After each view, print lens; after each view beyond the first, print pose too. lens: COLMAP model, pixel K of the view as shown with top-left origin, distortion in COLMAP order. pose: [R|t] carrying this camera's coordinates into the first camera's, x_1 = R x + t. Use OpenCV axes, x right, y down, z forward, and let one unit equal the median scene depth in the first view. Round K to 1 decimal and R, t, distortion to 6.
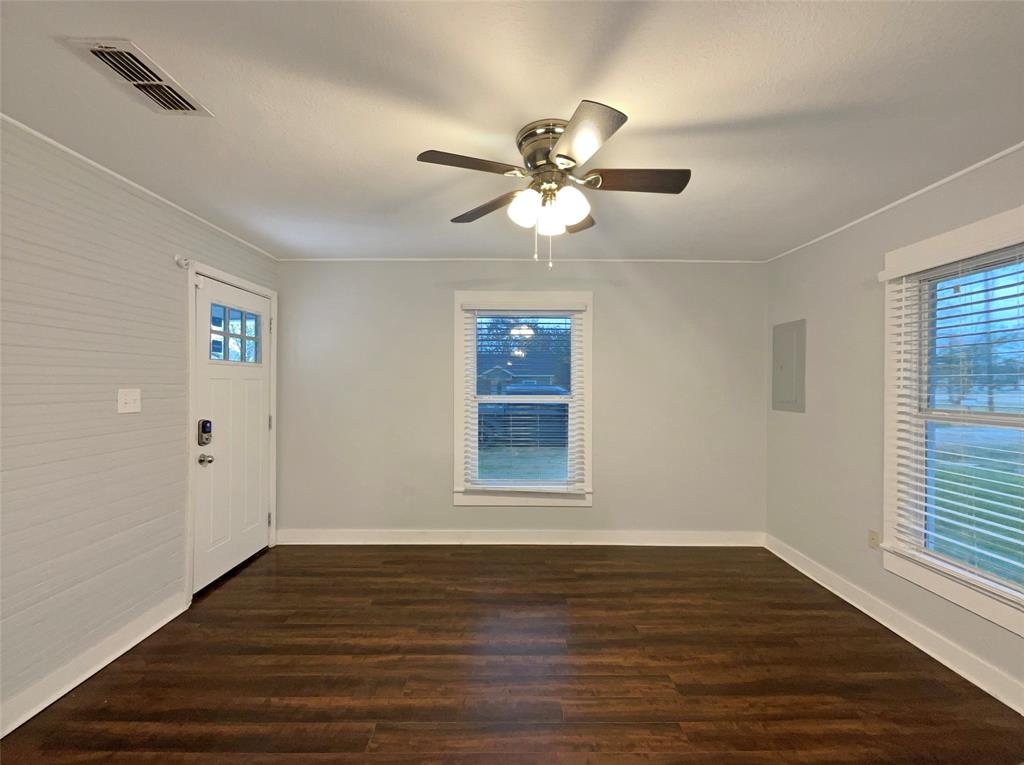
lens RADIAL K [[424.1, 0, 512.0], [0, 424.1, 382.5], [0, 0, 1]] dist [0.001004, 0.000131]
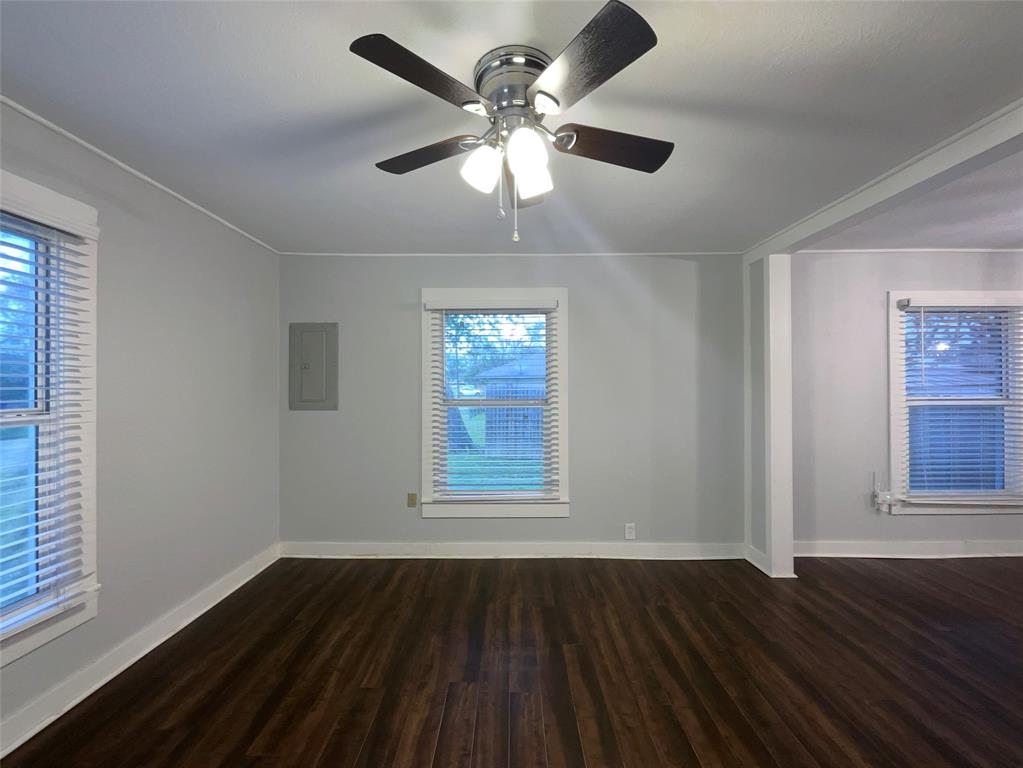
lens RADIAL K [[423.7, 0, 511.5], [0, 423.7, 384.0], [0, 0, 1]] dist [0.001004, 0.000131]
pose [[0.005938, -0.002787, 0.999978, -0.461372], [-0.000174, 0.999996, 0.002788, 0.001899], [-0.999982, -0.000191, 0.005938, 0.655529]]
